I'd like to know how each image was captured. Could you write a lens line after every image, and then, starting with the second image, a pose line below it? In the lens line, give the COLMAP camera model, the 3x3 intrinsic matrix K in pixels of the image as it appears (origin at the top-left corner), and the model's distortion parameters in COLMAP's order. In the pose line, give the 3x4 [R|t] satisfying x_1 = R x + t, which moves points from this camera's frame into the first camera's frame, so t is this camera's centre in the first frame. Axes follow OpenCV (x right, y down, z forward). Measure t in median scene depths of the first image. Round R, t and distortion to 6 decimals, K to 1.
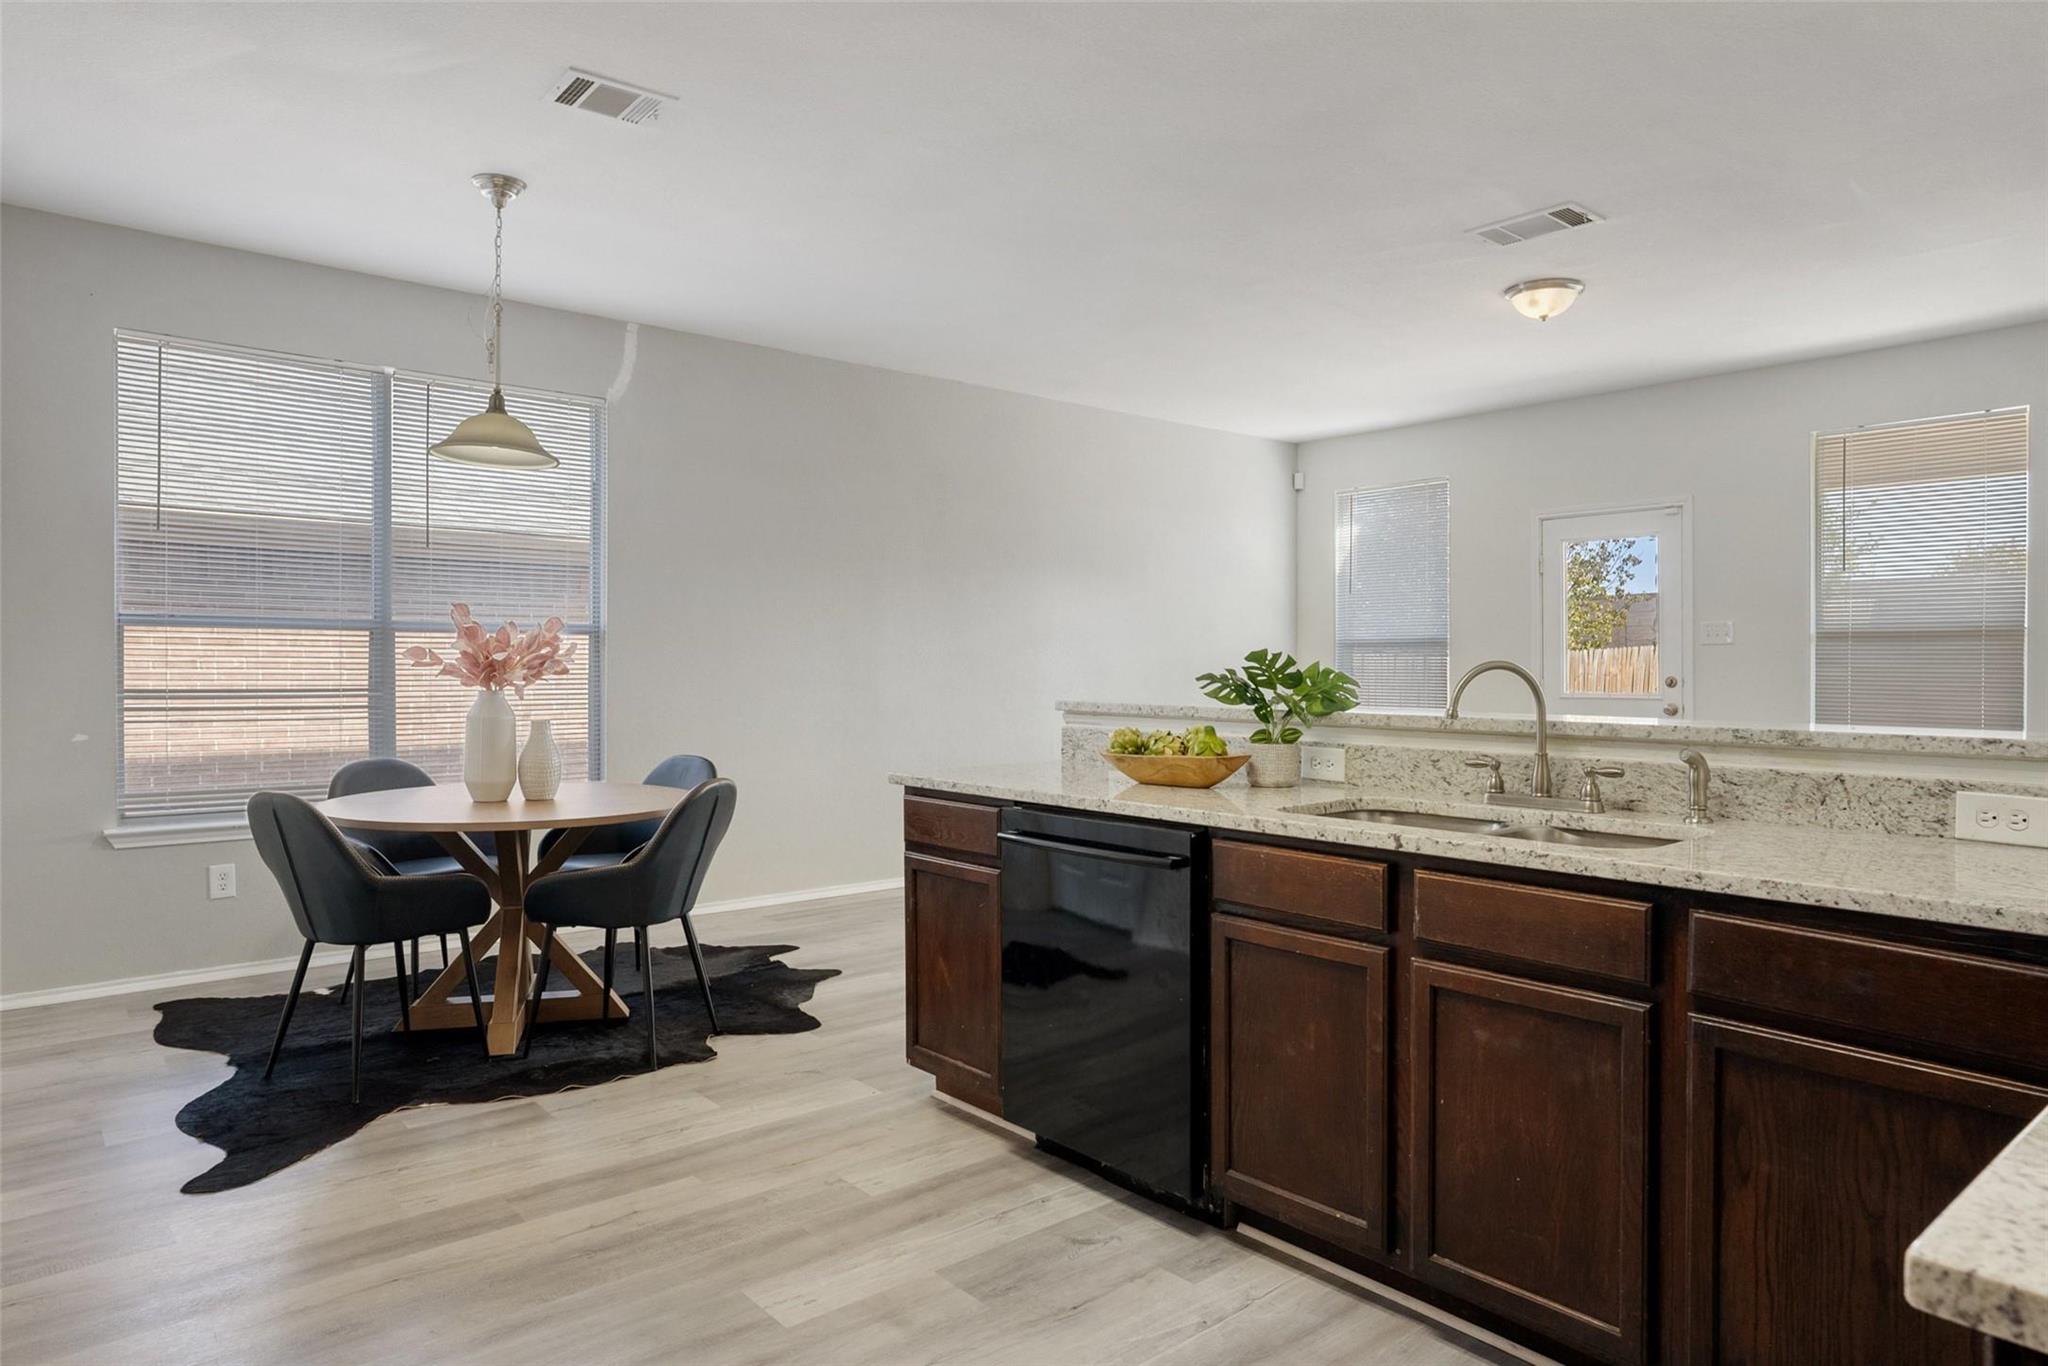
lens RADIAL K [[1242.2, 0, 1024.0], [0, 1242.2, 683.0], [0, 0, 1]] dist [0.000280, -0.000023]
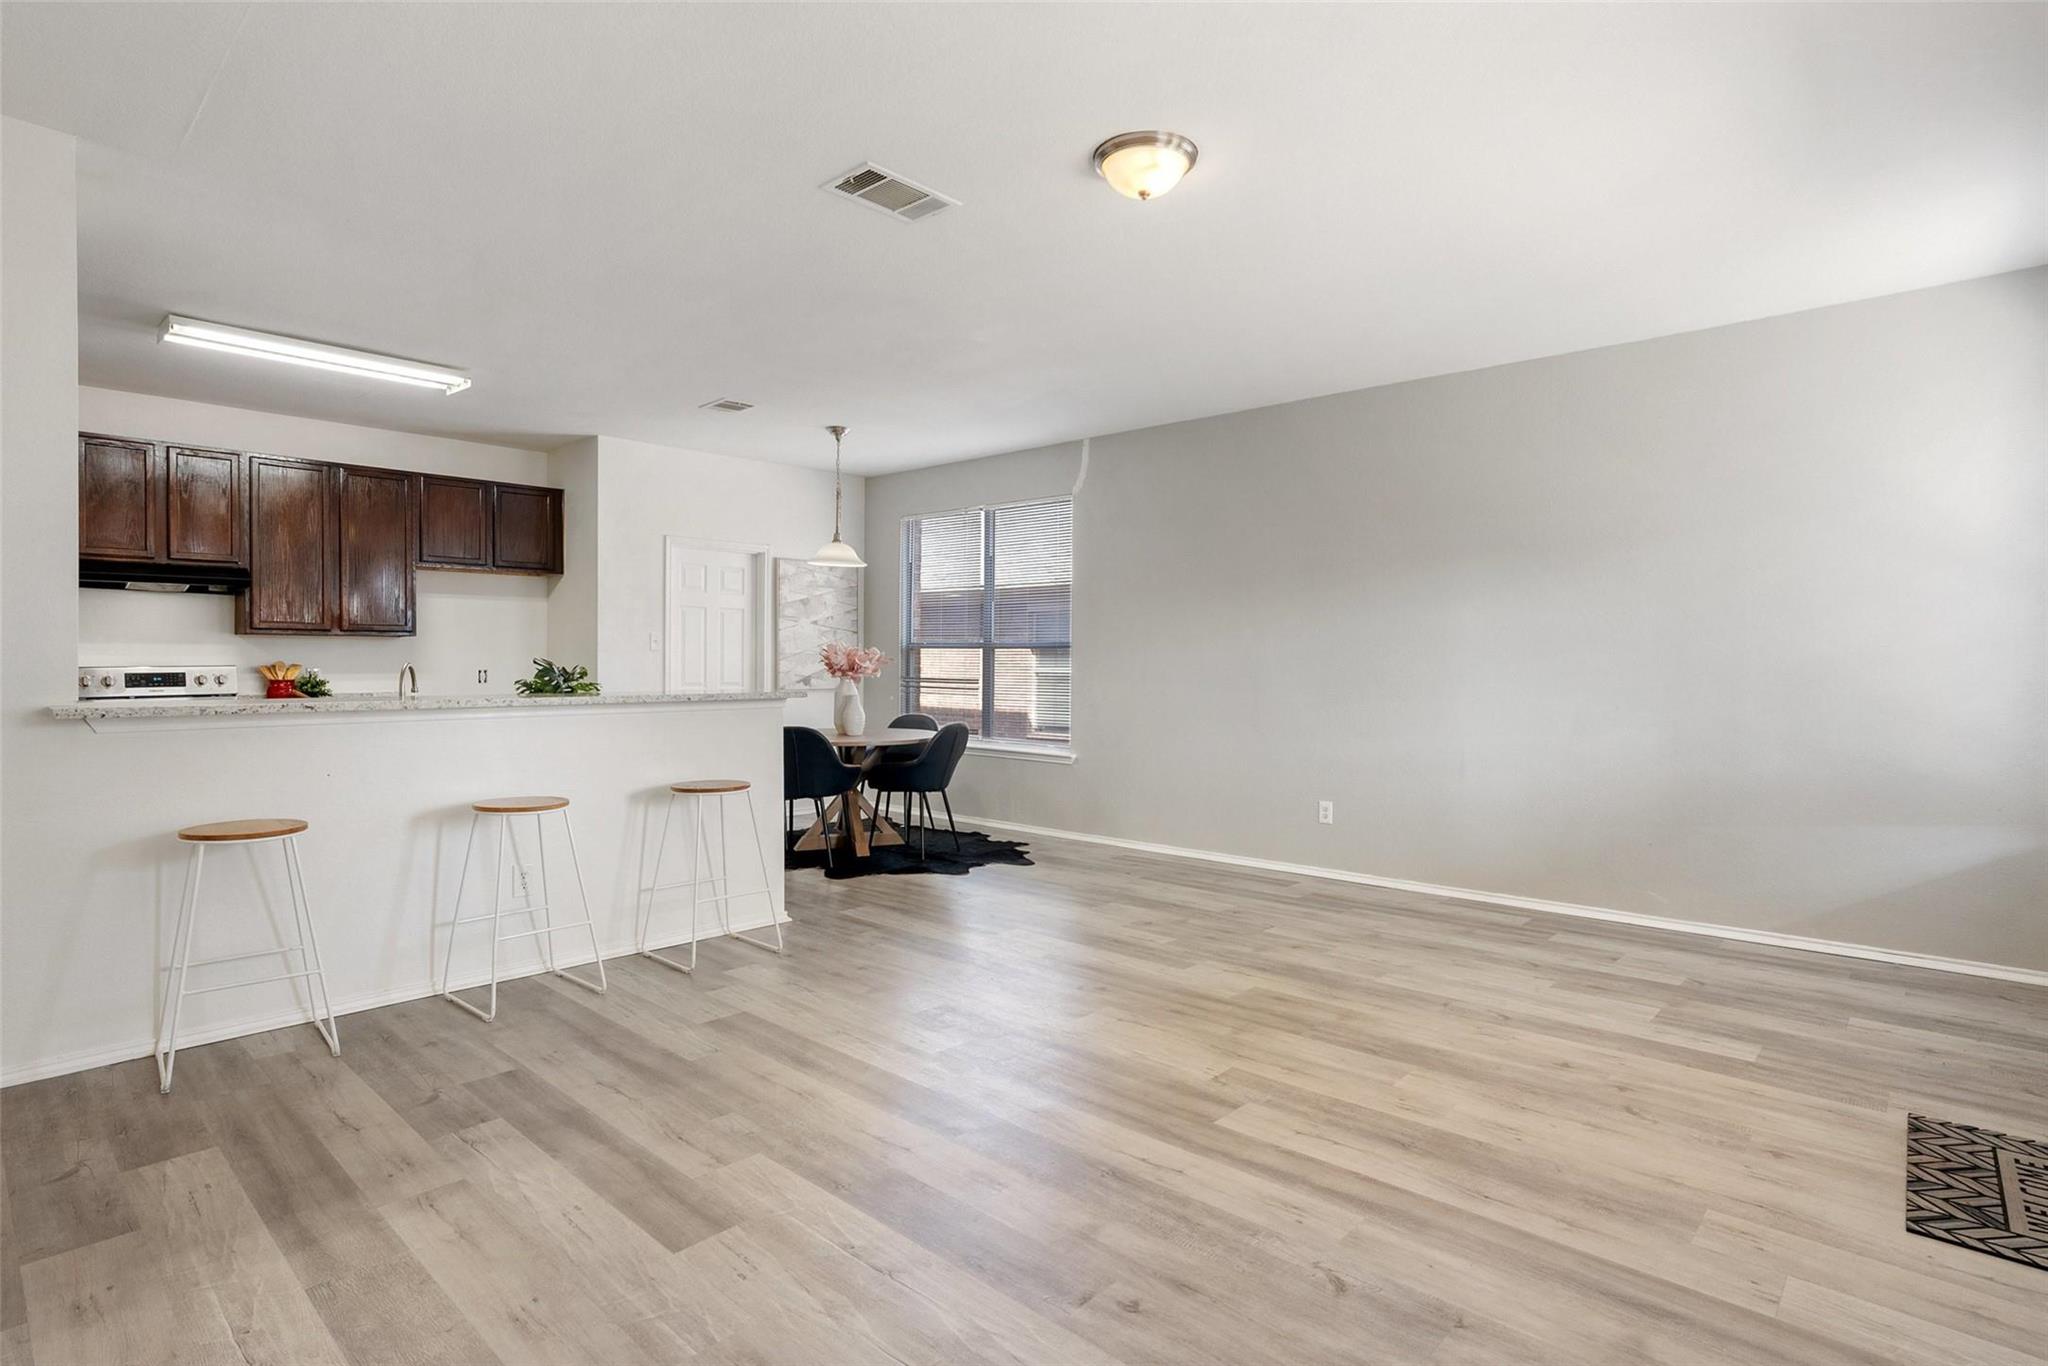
lens RADIAL K [[1053.7, 0, 1024.0], [0, 1053.7, 683.0], [0, 0, 1]] dist [-0.000375, -0.000022]
pose [[0.118977, 0.014772, -0.992787, 1.038117], [-0.019540, 0.999731, 0.012533, -0.011583], [0.992705, 0.017908, 0.119234, 0.866755]]
